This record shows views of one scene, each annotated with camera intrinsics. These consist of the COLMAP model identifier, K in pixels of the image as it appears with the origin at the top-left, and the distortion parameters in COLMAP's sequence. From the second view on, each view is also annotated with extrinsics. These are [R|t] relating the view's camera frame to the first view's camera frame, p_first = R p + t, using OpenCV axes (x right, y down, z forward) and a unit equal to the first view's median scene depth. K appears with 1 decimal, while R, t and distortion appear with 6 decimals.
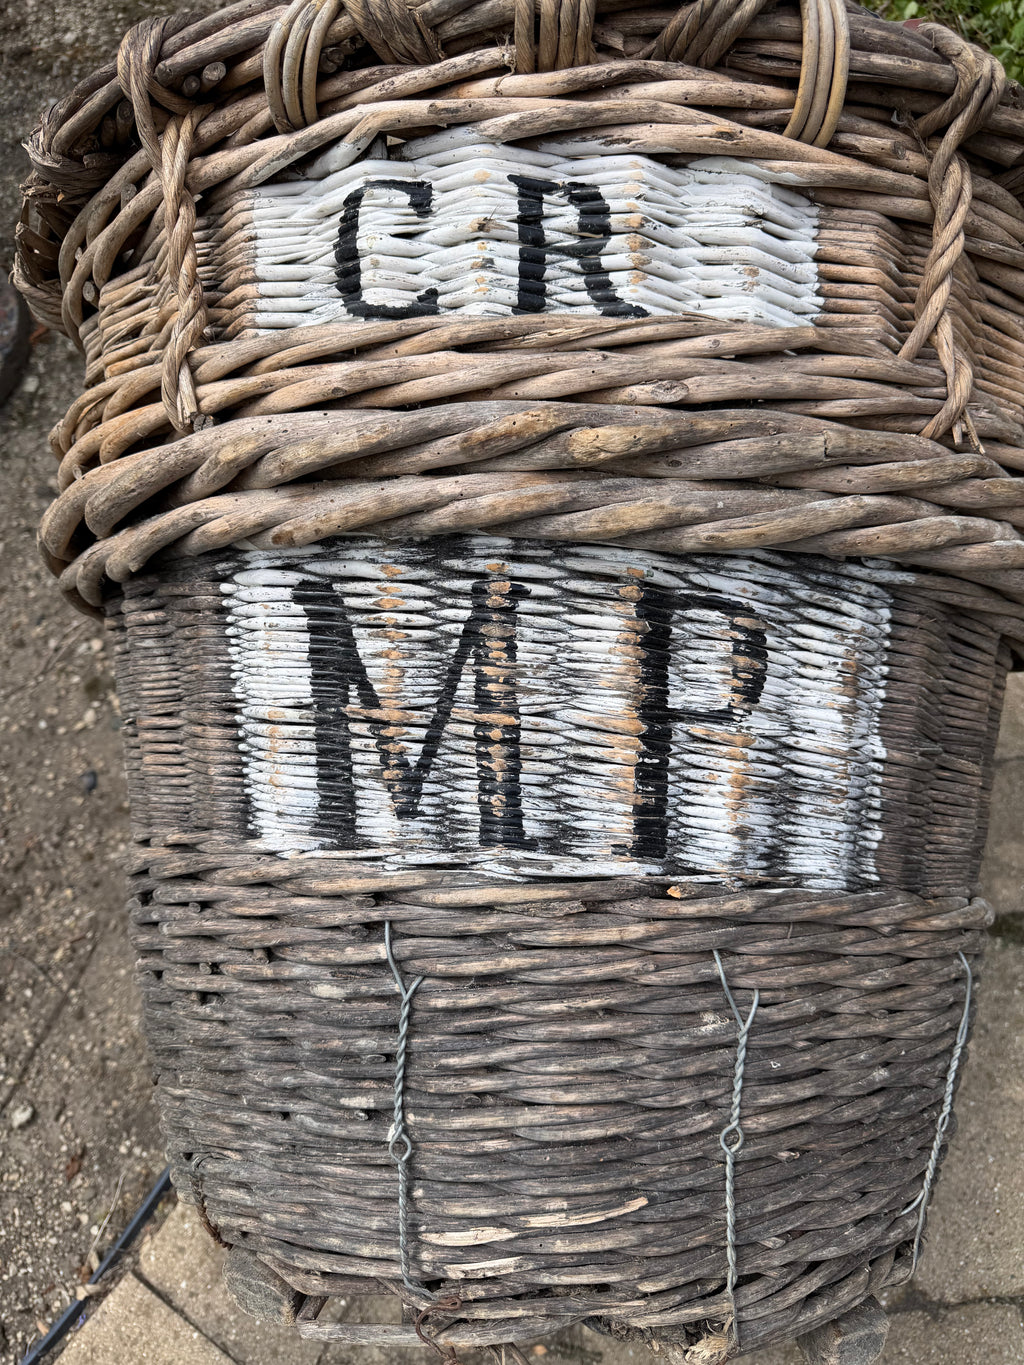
lens RADIAL K [[1036.1, 0, 512.0], [0, 1036.1, 682.5], [0, 0, 1]] dist [0.041233, -0.050404]
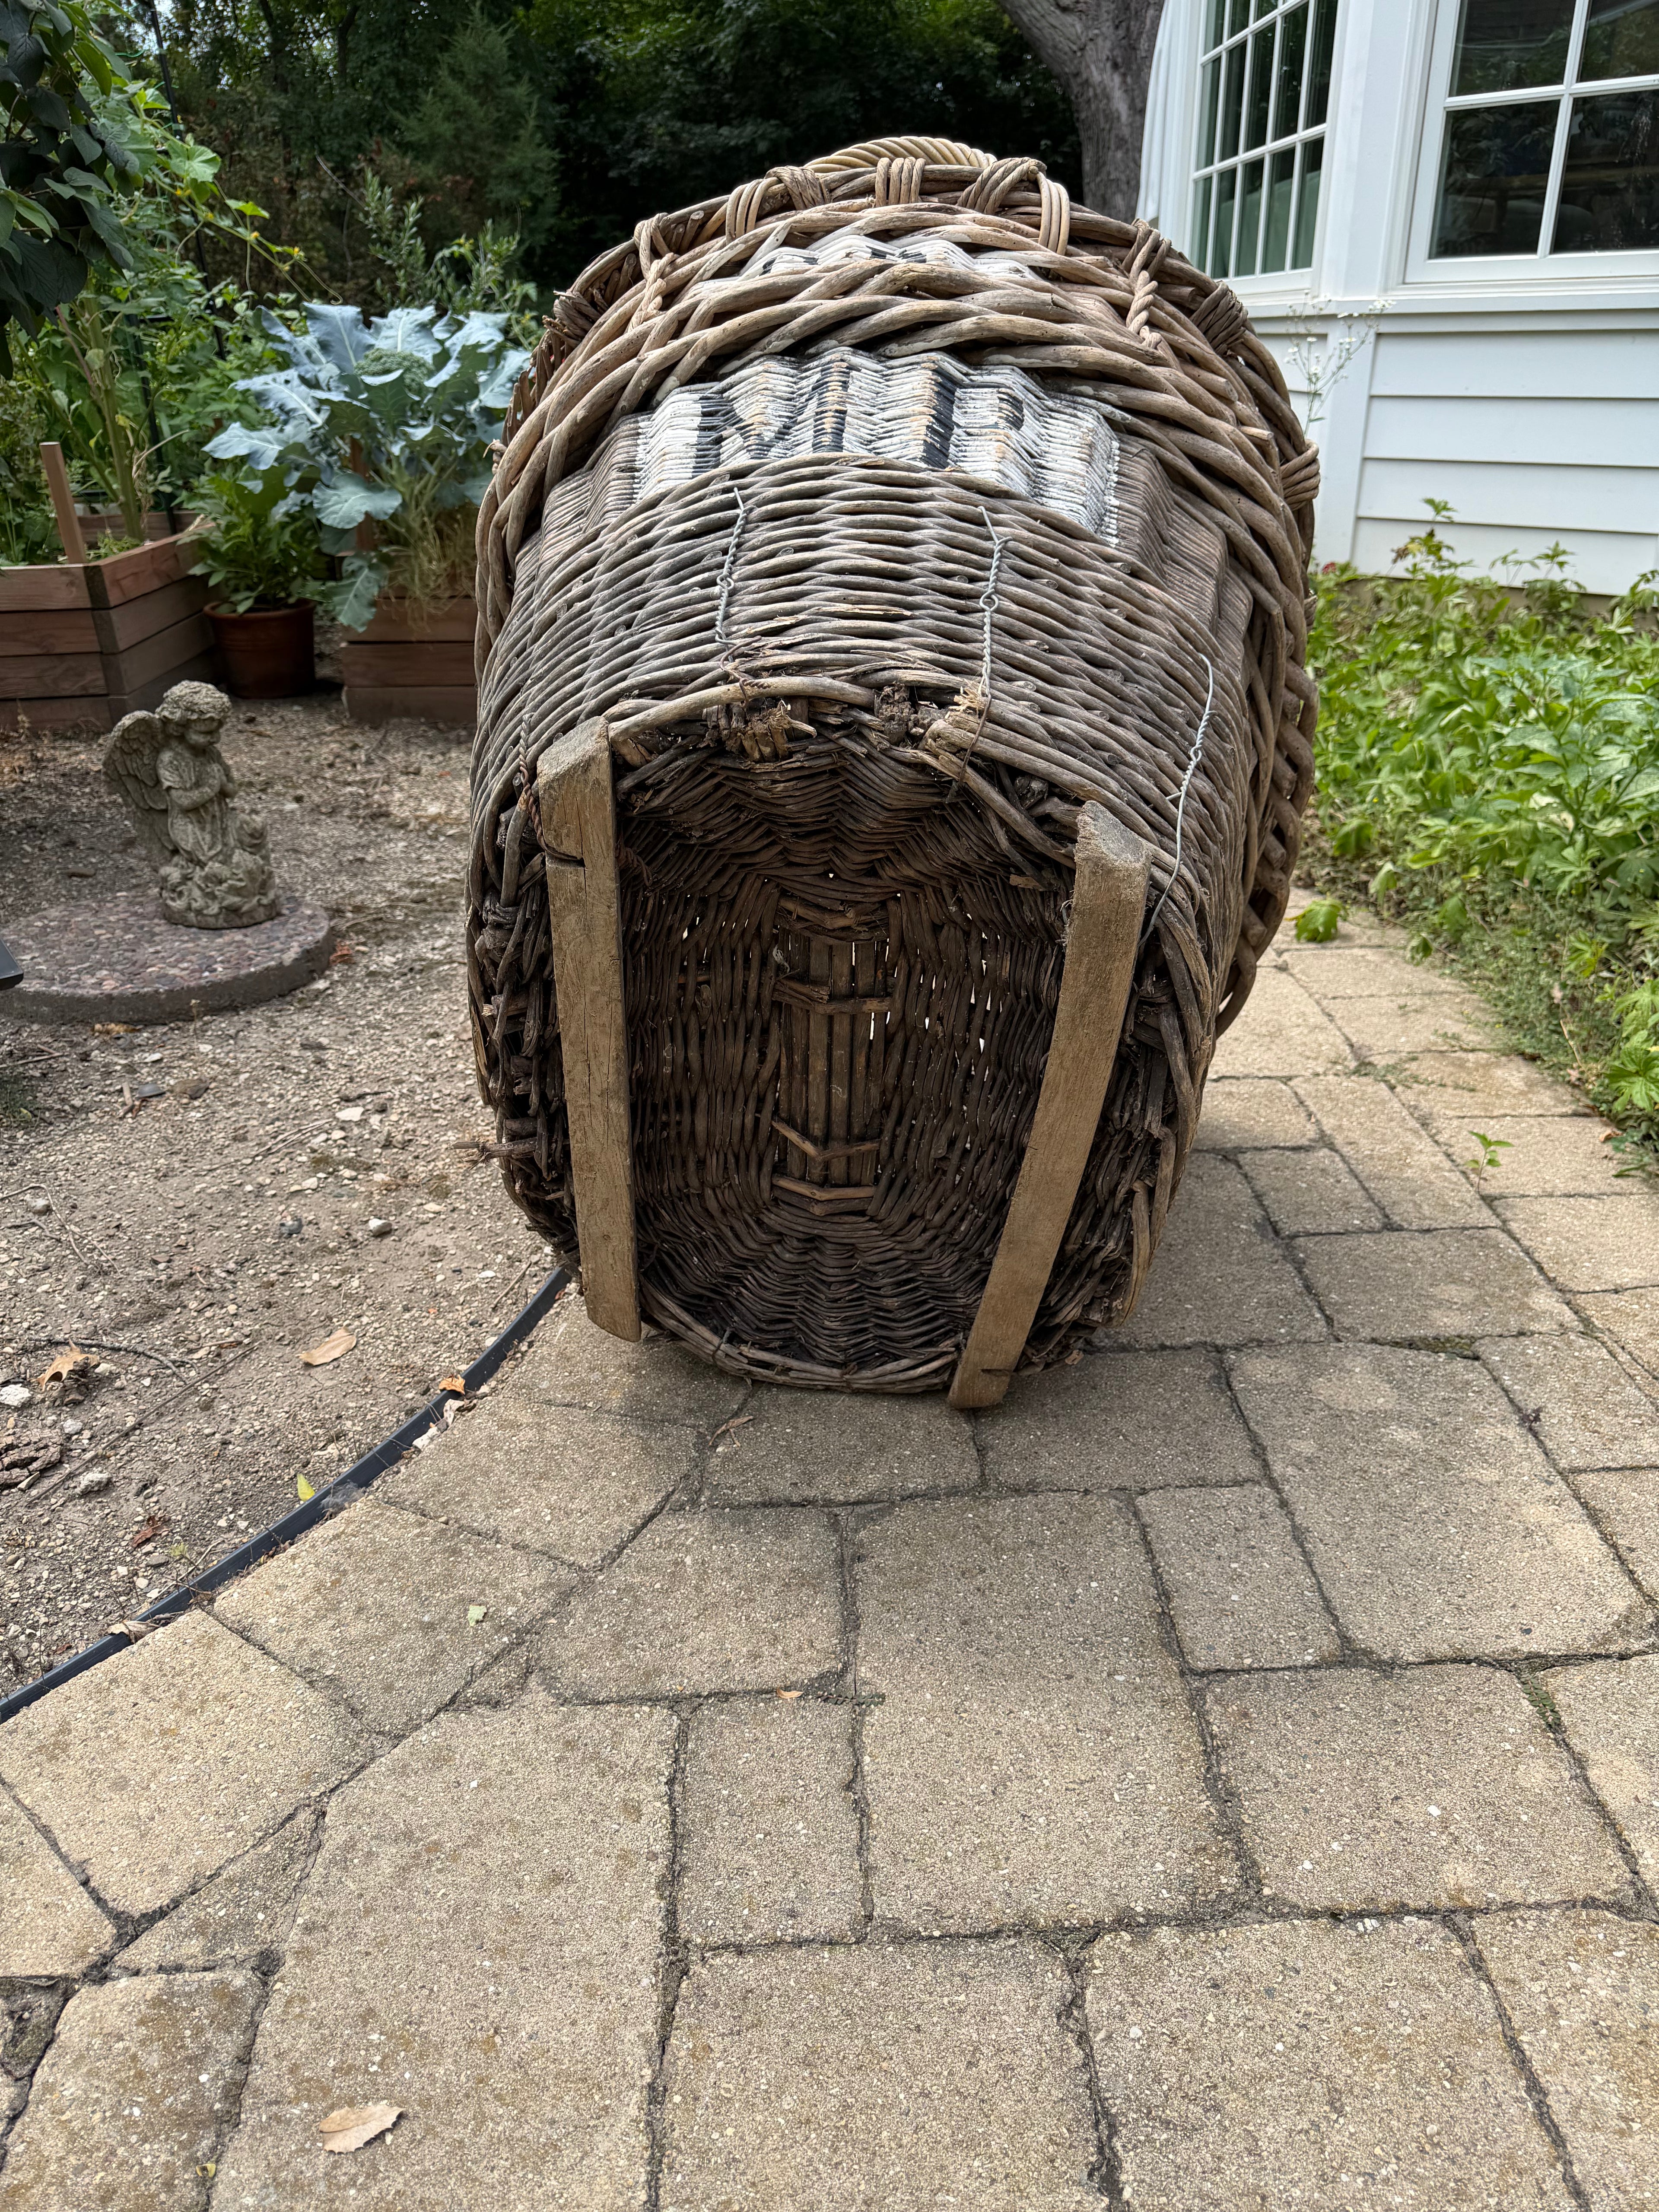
lens RADIAL K [[1679.0, 0, 829.5], [0, 1679.0, 1106.0], [0, 0, 1]] dist [0.041233, -0.050404]
pose [[0.996388, 0.070691, -0.047041, 0.156830], [-0.084080, 0.743987, -0.662883, 2.237288], [-0.011862, 0.664444, 0.747244, -0.087832]]
